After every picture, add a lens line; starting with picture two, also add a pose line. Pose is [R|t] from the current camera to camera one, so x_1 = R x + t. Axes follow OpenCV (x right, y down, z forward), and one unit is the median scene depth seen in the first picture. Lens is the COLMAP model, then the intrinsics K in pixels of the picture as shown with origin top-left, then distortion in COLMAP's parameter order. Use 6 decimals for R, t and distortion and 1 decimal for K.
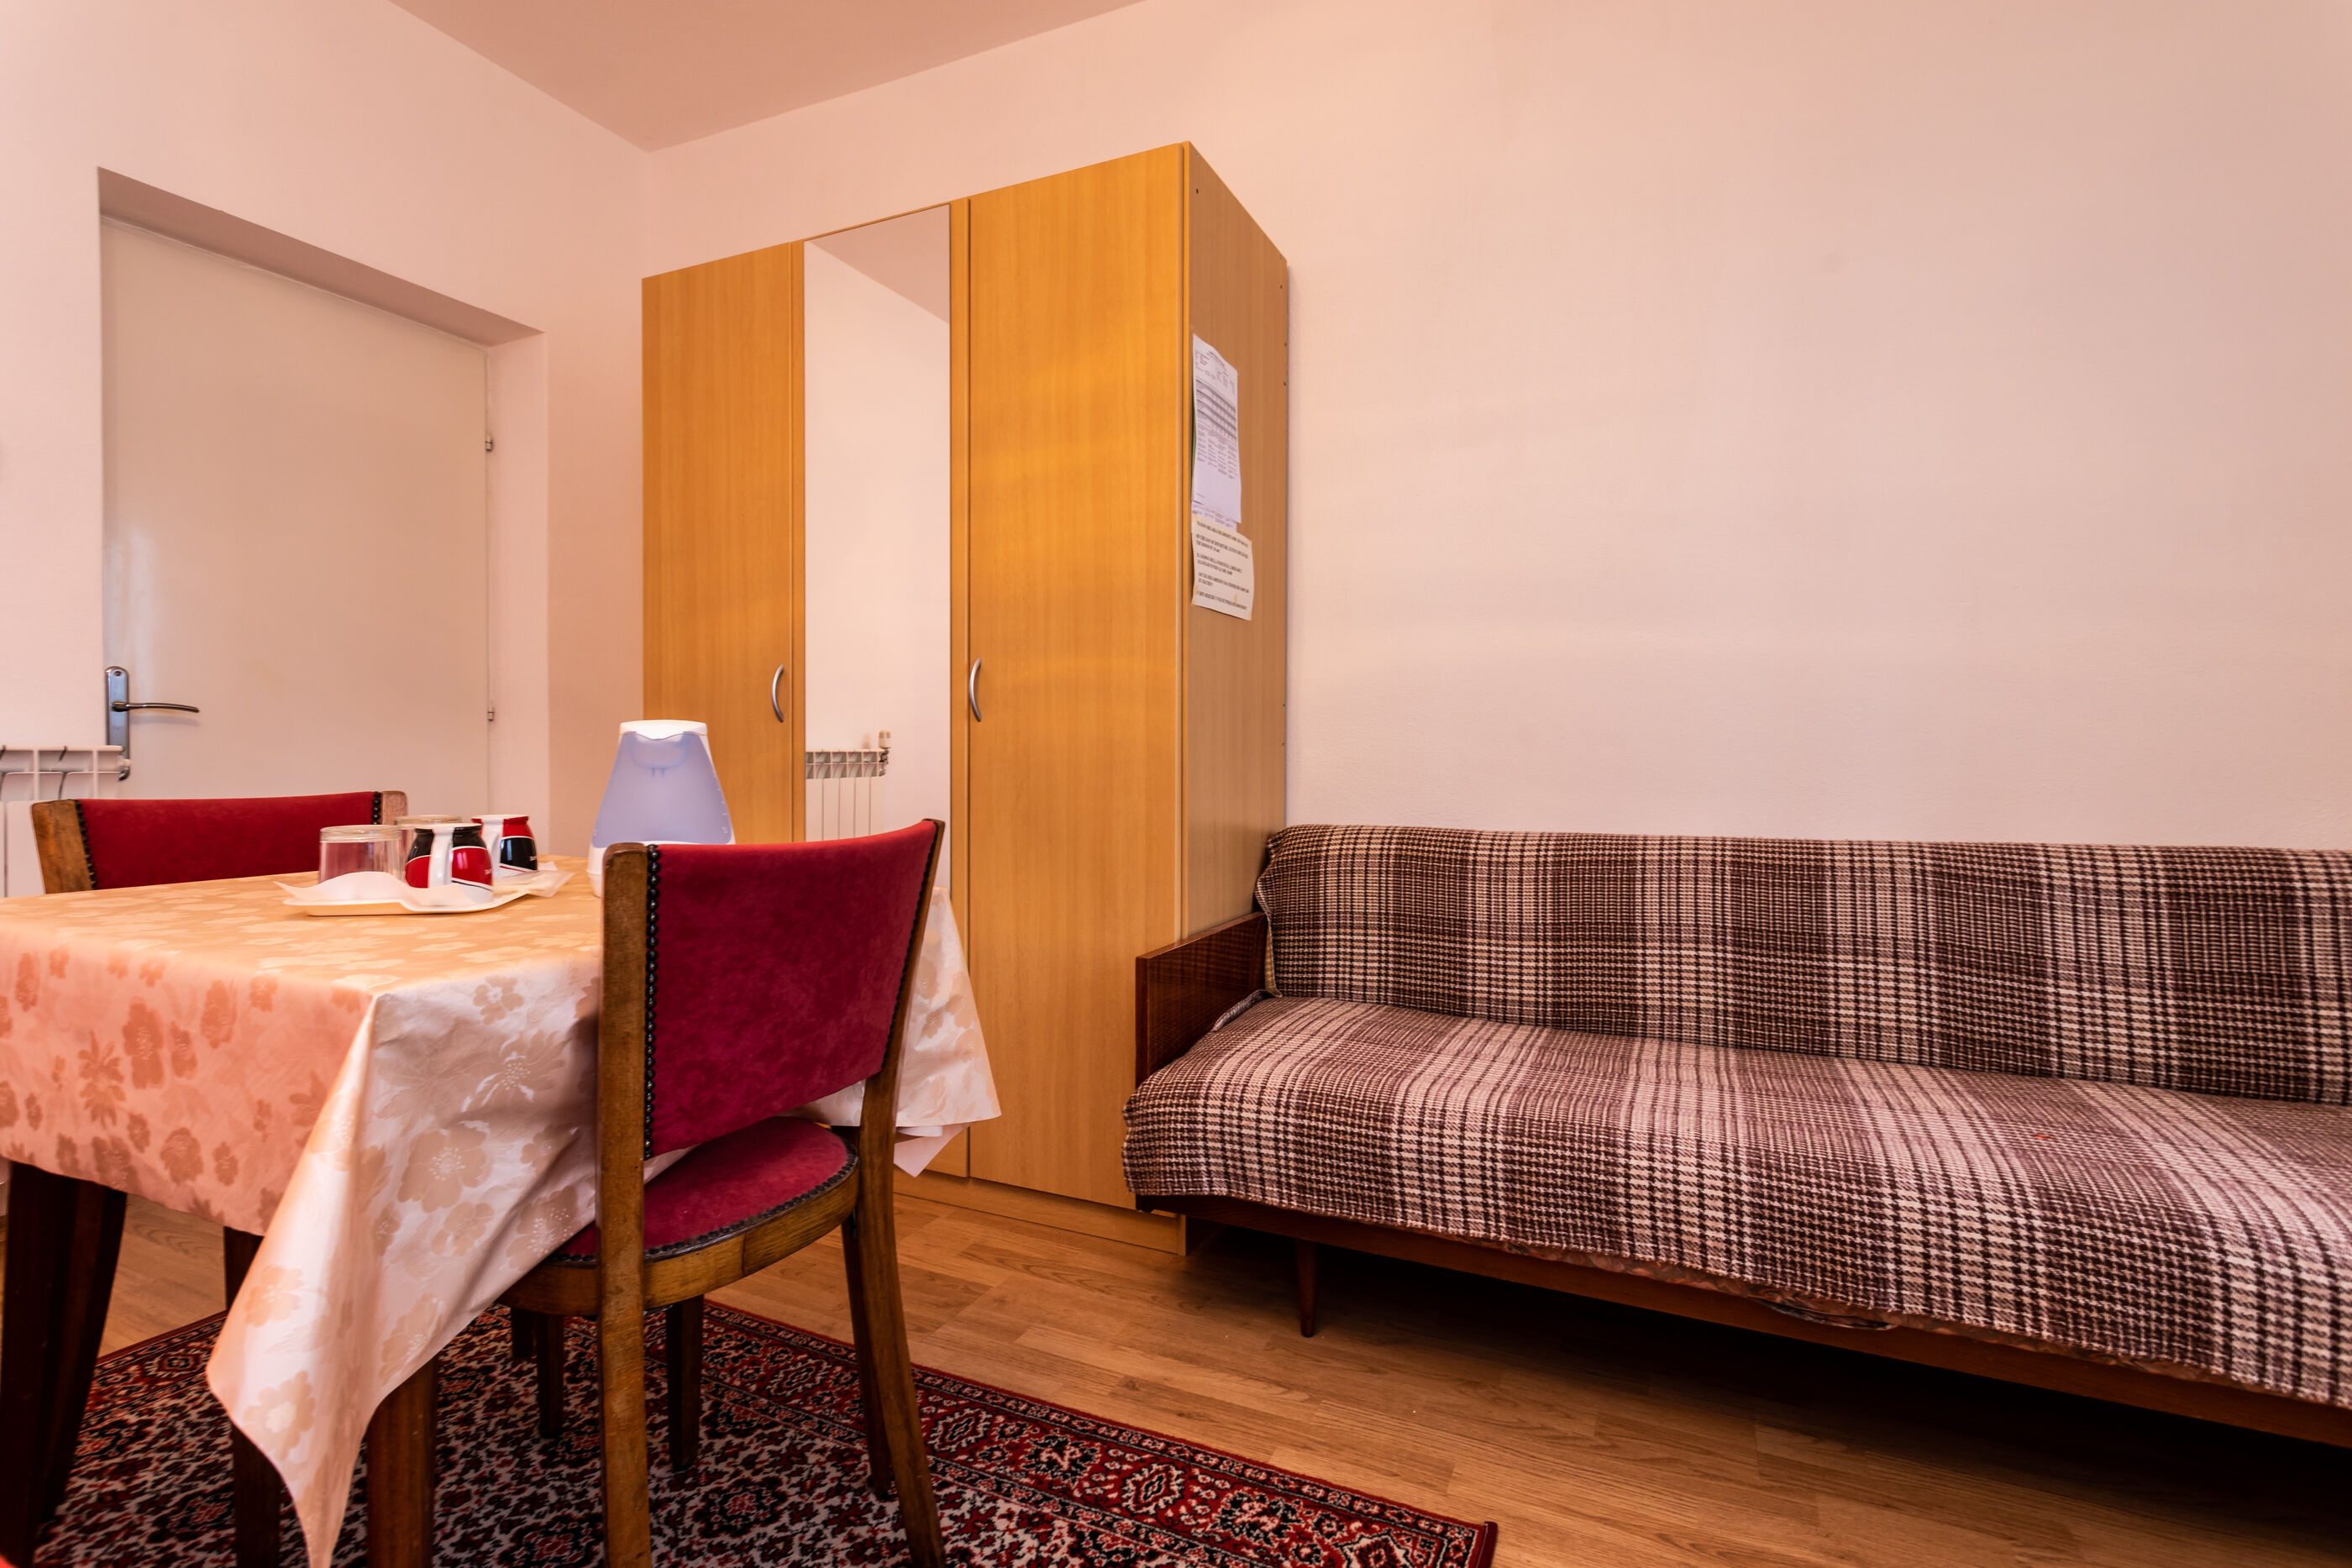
lens RADIAL K [[1105.0, 0, 1164.5], [0, 1105.0, 767.8], [0, 0, 1]] dist [-0.002249, 0.002982]
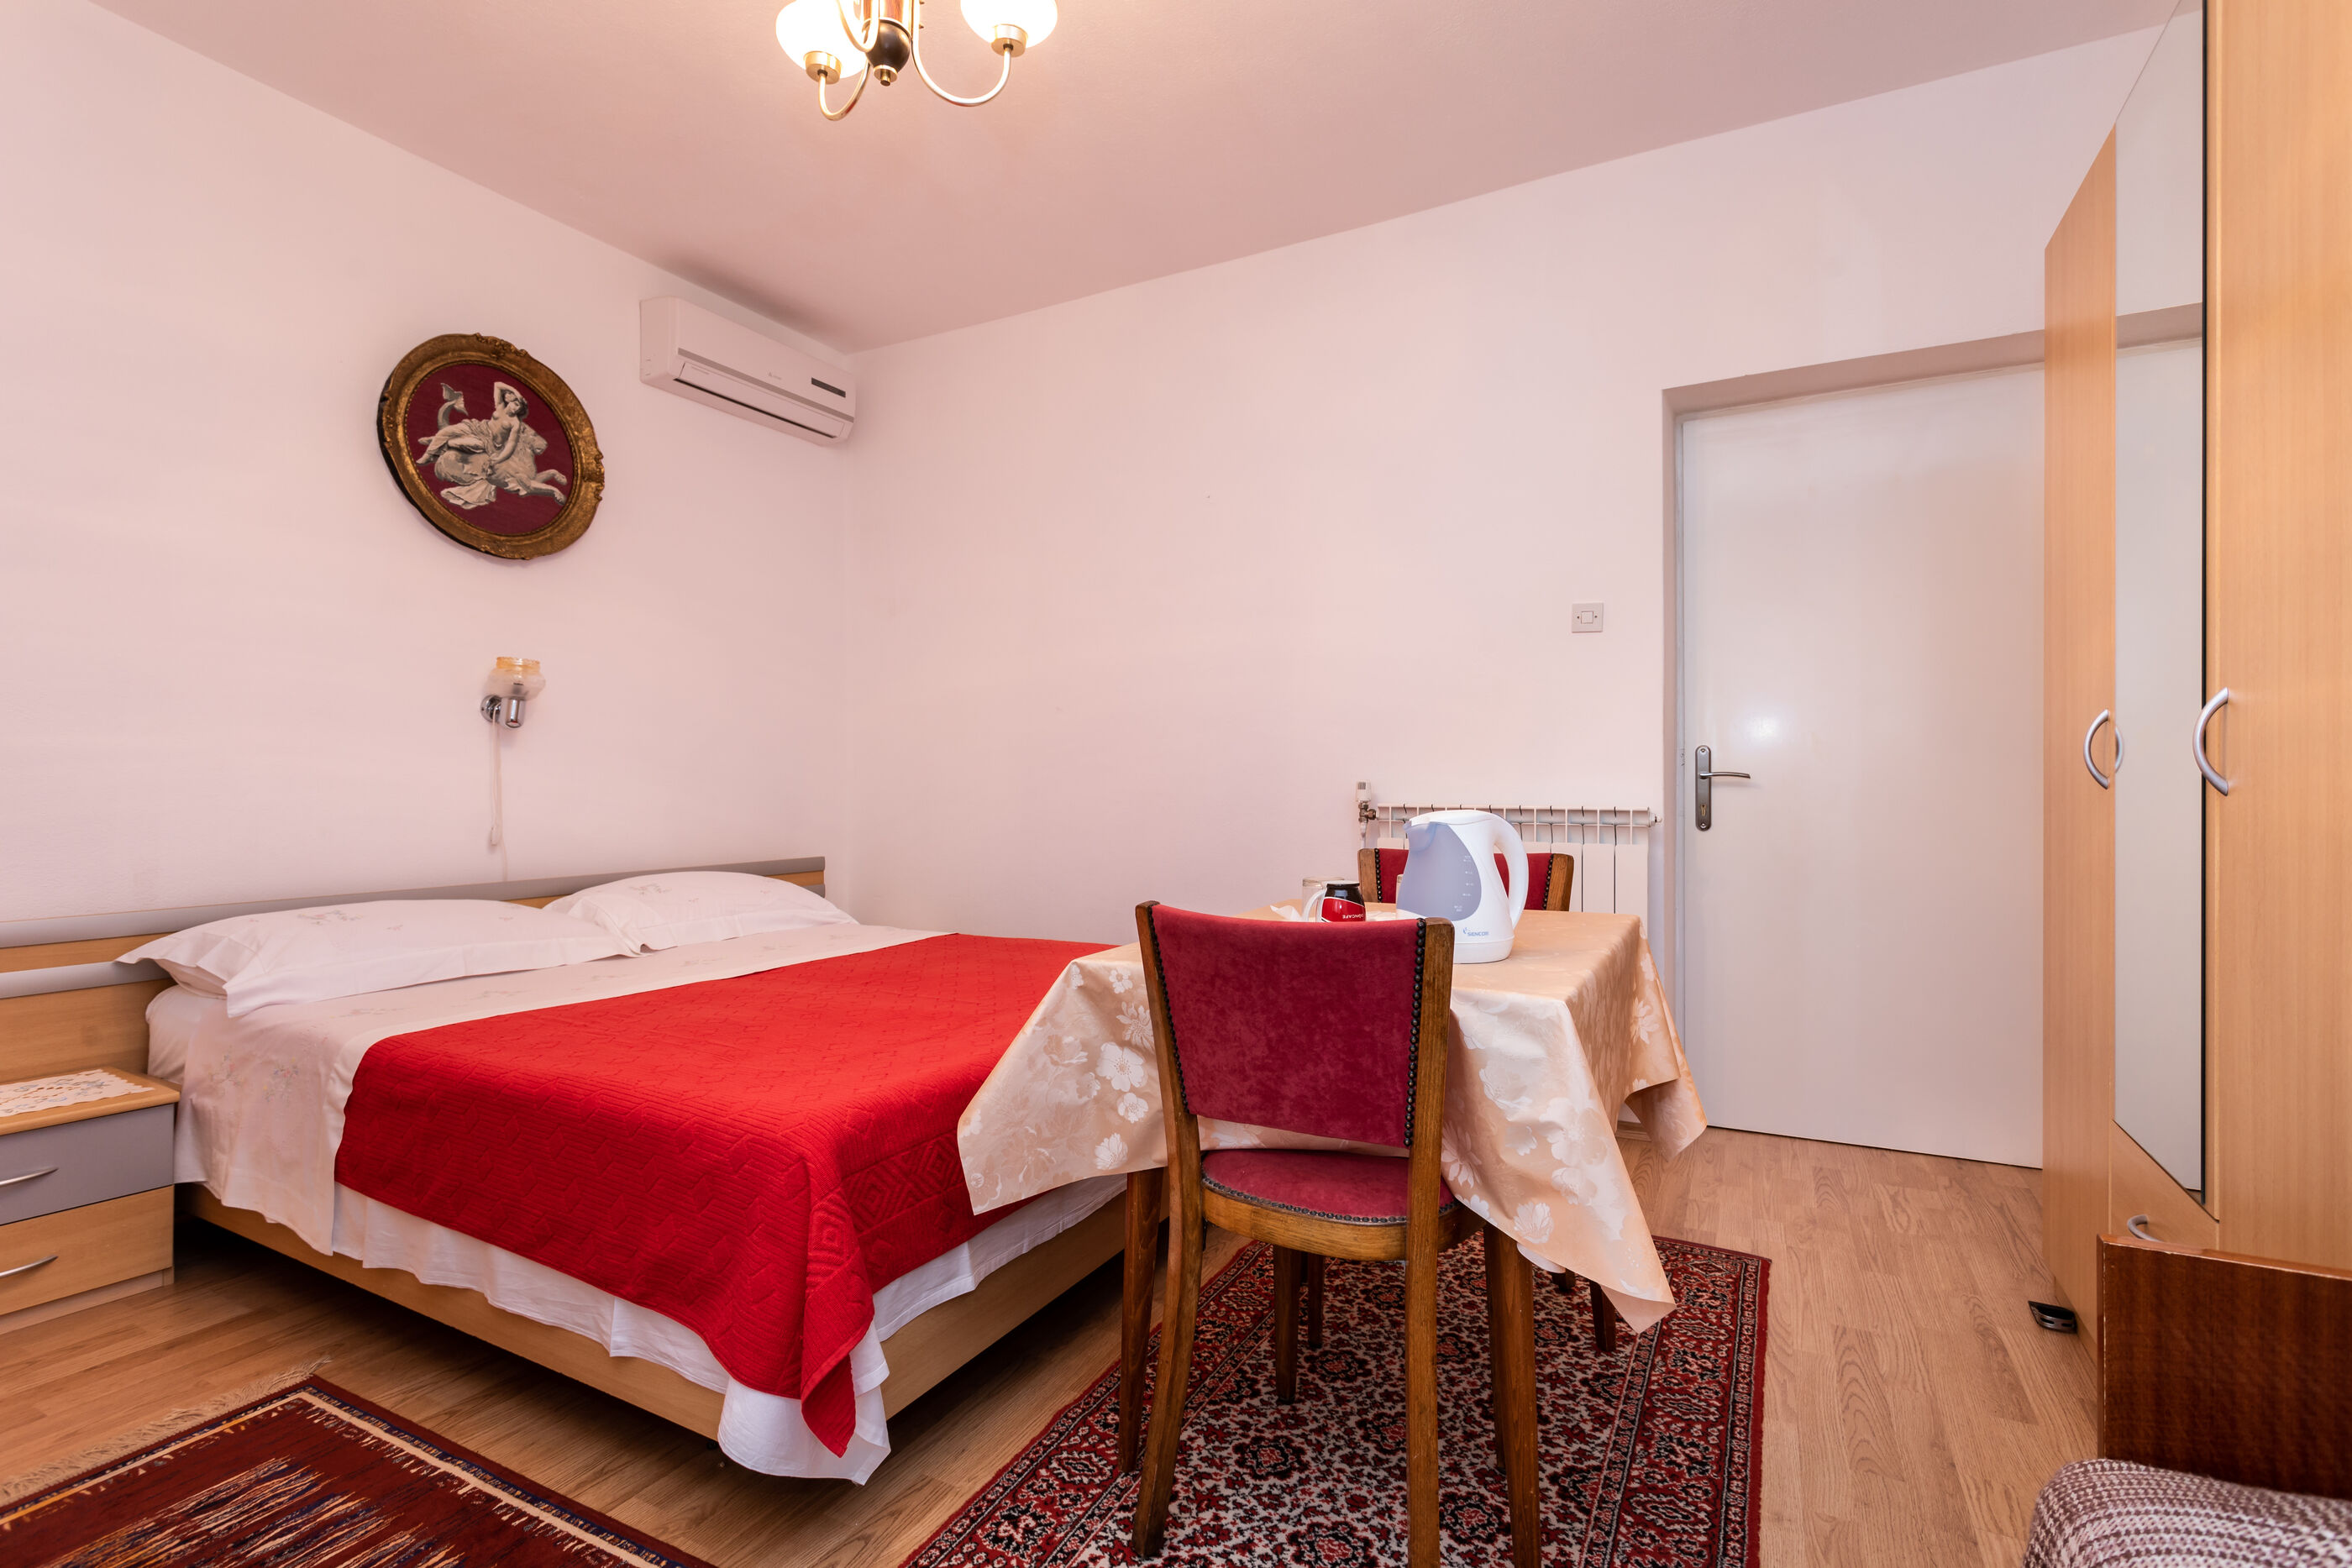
lens RADIAL K [[1105.0, 0, 1162.7], [0, 1105.0, 787.6], [0, 0, 1]] dist [-0.002249, 0.002982]
pose [[-0.052108, 0.003741, -0.998634, 1.033533], [-0.011234, 0.999928, 0.004332, -0.096456], [0.998578, 0.011445, -0.052062, 1.028844]]
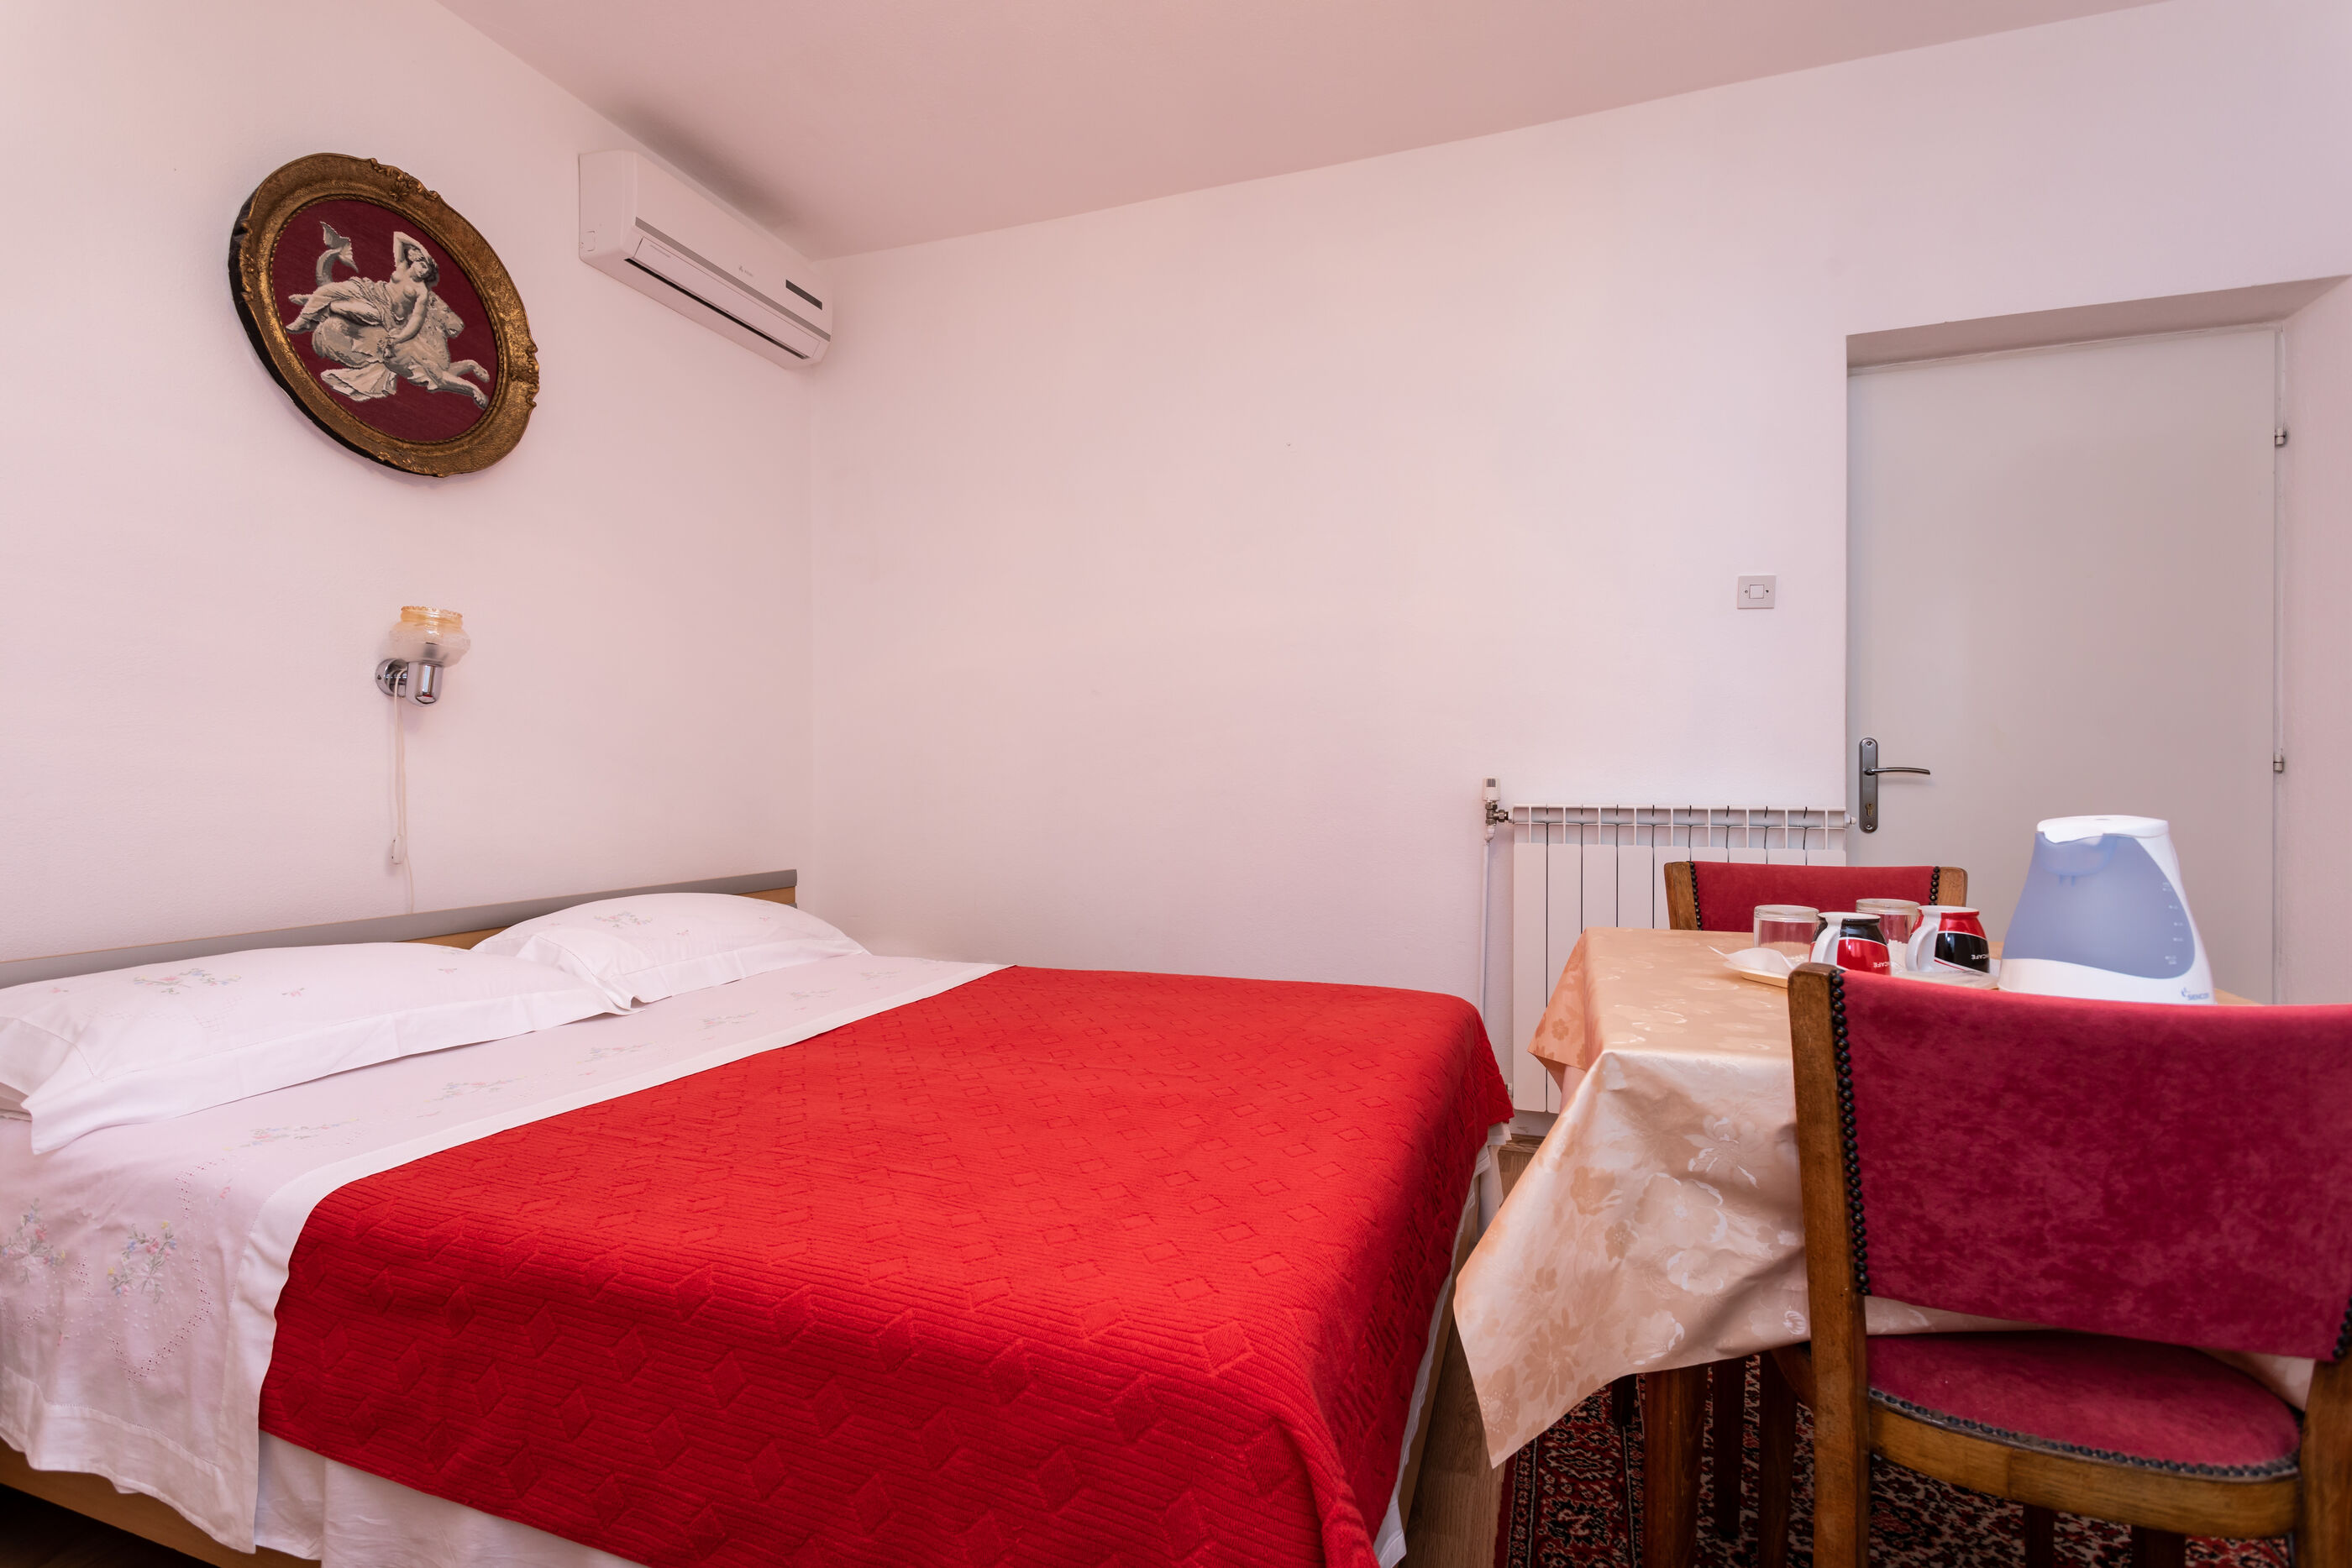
lens RADIAL K [[1105.0, 0, 1164.0], [0, 1105.0, 789.7], [0, 0, 1]] dist [-0.002249, 0.002982]
pose [[0.102188, 0.007026, -0.994740, 0.418921], [-0.011362, 0.999918, 0.005895, -0.083086], [0.994700, 0.010700, 0.102259, 0.287472]]
